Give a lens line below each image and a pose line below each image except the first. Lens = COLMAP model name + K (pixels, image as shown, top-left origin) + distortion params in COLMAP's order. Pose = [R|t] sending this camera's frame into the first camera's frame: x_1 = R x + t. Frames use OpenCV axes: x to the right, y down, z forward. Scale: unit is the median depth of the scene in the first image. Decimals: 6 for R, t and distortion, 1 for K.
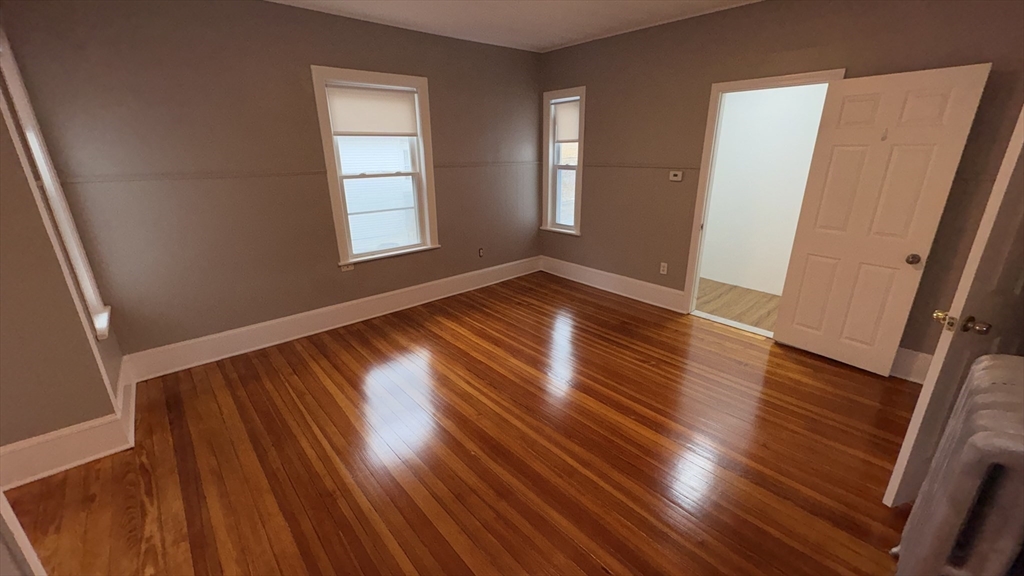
lens RADIAL K [[407.6, 0, 517.3], [0, 407.6, 288.5], [0, 0, 1]] dist [-0.000906, -0.000390]
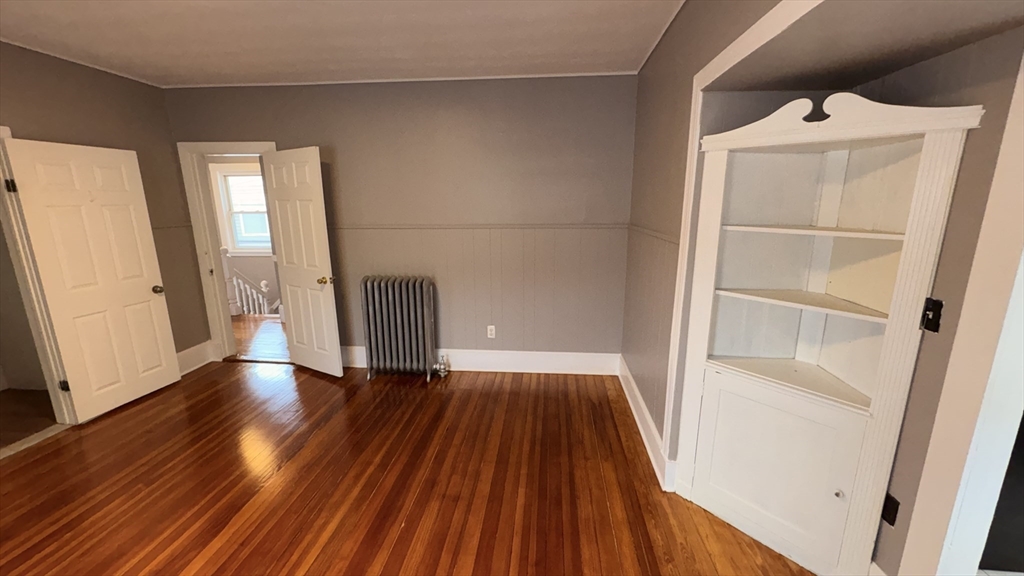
lens RADIAL K [[407.6, 0, 513.0], [0, 407.6, 292.2], [0, 0, 1]] dist [-0.000906, -0.000390]
pose [[-0.675940, -0.150903, 0.721341, -0.539701], [0.251860, 0.872573, 0.418548, -0.235231], [-0.692583, 0.464590, -0.551801, 0.686130]]
